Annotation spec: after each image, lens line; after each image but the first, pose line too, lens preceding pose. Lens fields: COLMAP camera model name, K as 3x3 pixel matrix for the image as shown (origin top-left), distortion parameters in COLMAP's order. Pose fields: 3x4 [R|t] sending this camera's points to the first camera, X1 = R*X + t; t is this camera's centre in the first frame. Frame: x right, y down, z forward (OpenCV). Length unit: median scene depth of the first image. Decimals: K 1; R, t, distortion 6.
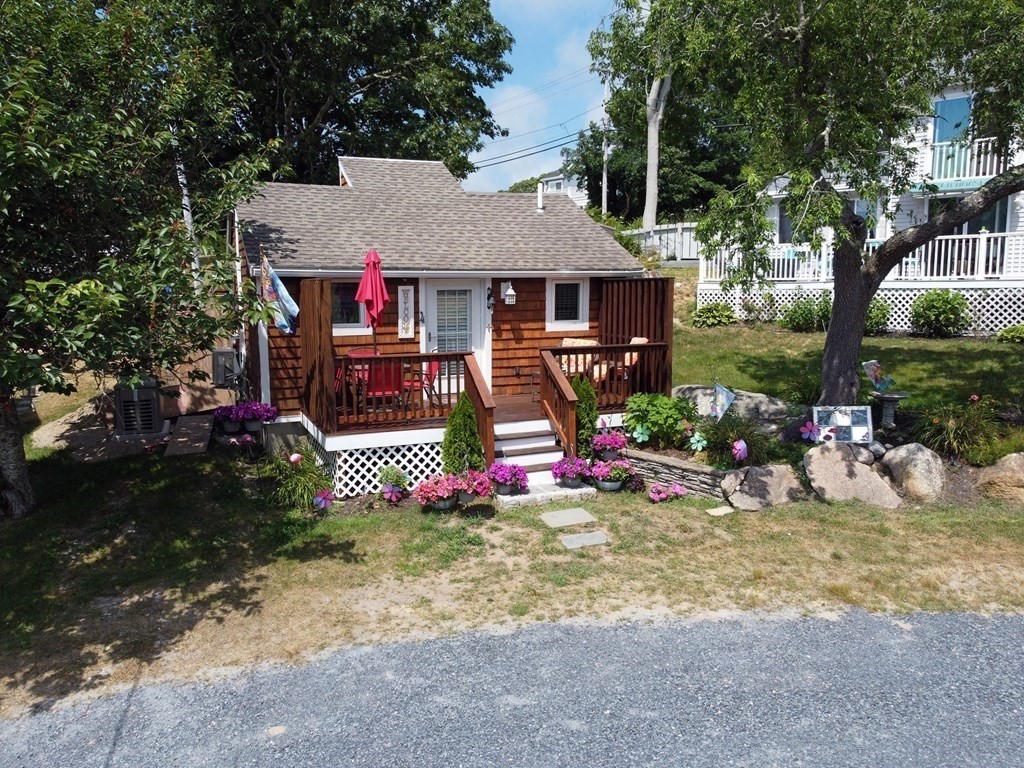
lens RADIAL K [[790.0, 0, 512.0], [0, 790.0, 384.0], [0, 0, 1]] dist [0.002888, -0.005831]
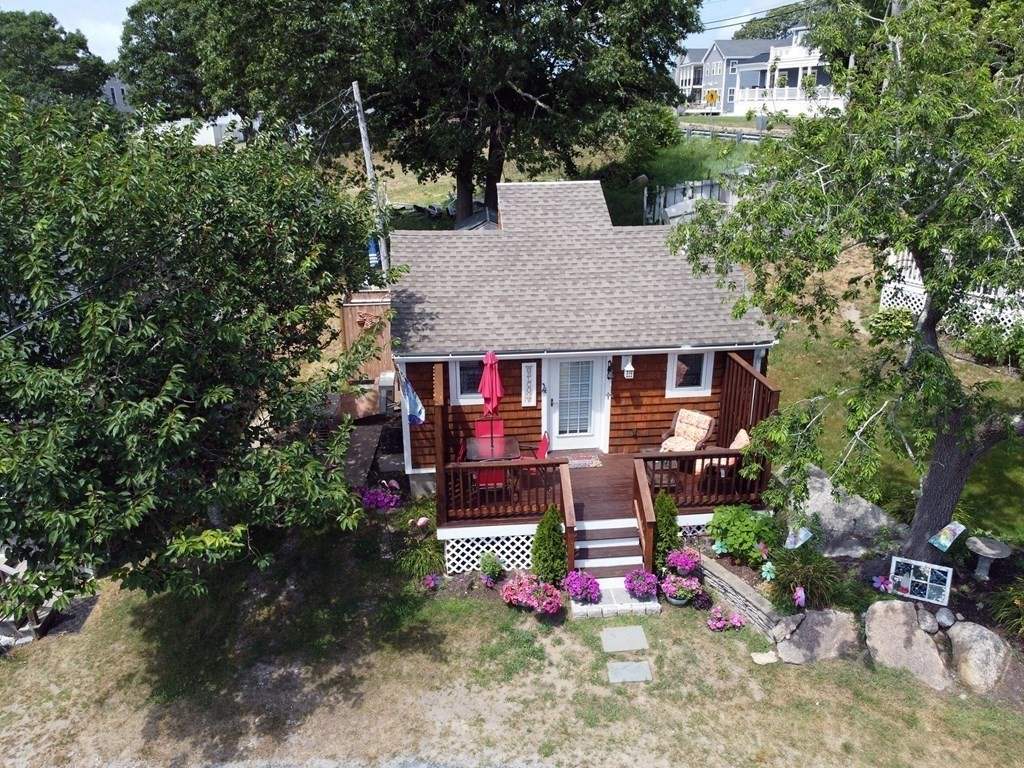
lens RADIAL K [[790.0, 0, 512.0], [0, 790.0, 384.0], [0, 0, 1]] dist [0.002888, -0.005831]
pose [[0.953793, 0.101412, -0.282832, 0.190018], [-0.034168, 0.971821, 0.233230, -0.427137], [0.298515, -0.212790, 0.930381, -0.040910]]
